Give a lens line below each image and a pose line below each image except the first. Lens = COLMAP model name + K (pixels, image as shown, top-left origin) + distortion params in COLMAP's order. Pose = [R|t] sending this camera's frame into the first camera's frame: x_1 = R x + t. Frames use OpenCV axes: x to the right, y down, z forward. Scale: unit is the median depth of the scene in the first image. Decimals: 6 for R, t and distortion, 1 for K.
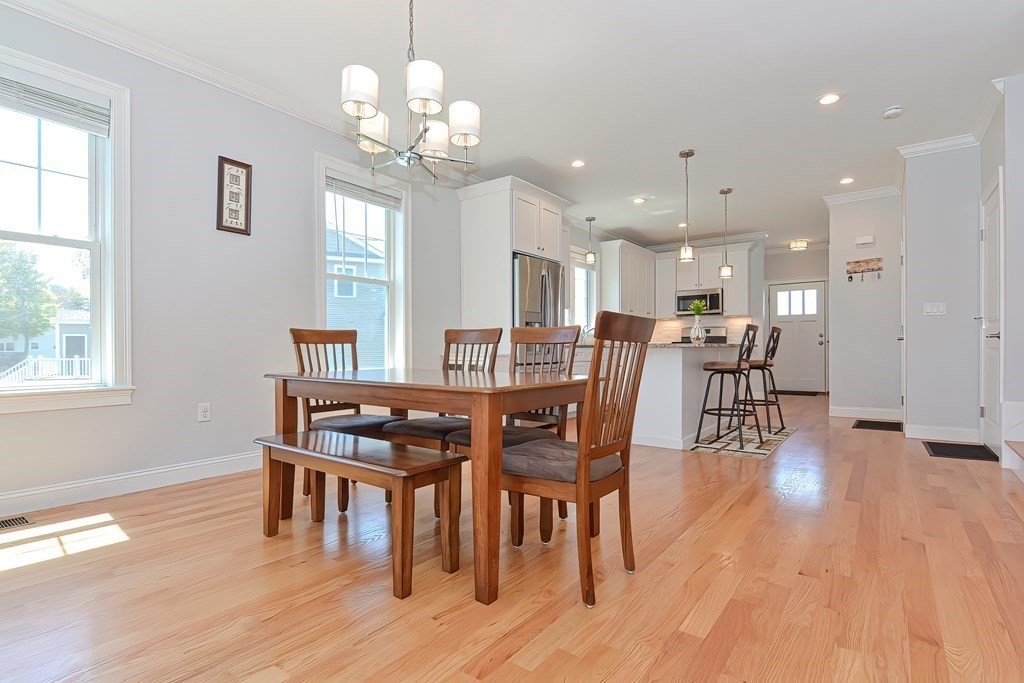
lens RADIAL K [[503.0, 0, 511.1], [0, 503.0, 348.5], [0, 0, 1]] dist [-0.005362, -0.002696]
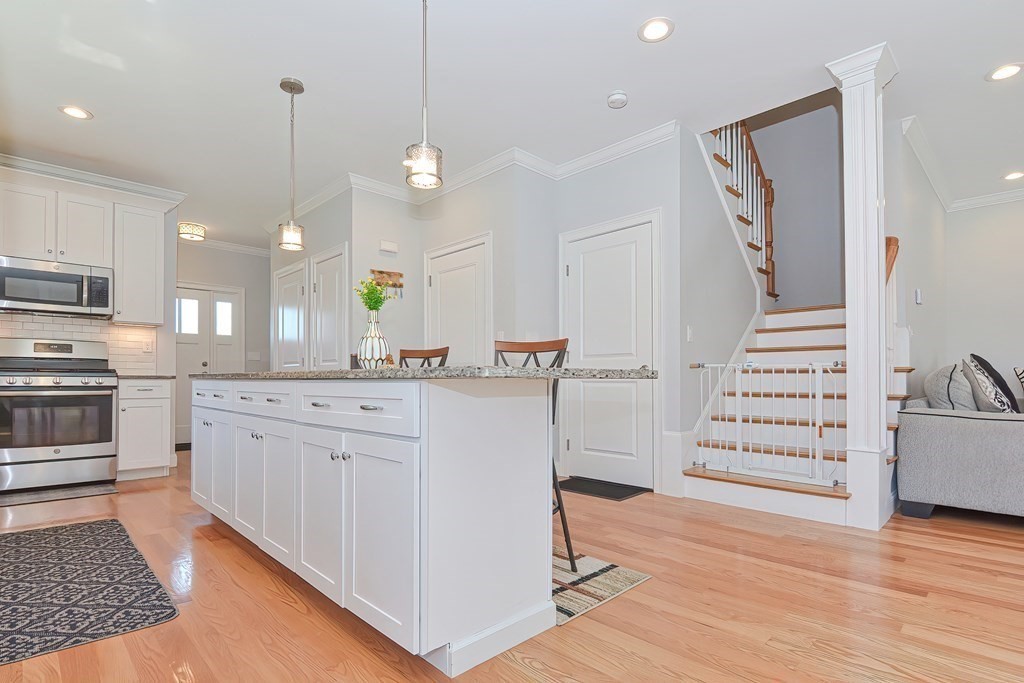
lens RADIAL K [[504.8, 0, 508.9], [0, 504.8, 376.6], [0, 0, 1]] dist [-0.003178, -0.001914]
pose [[0.156715, 0.015080, 0.987529, -0.060623], [0.001163, 0.999880, -0.015453, 0.004783], [-0.987643, 0.003571, 0.156678, 0.677785]]
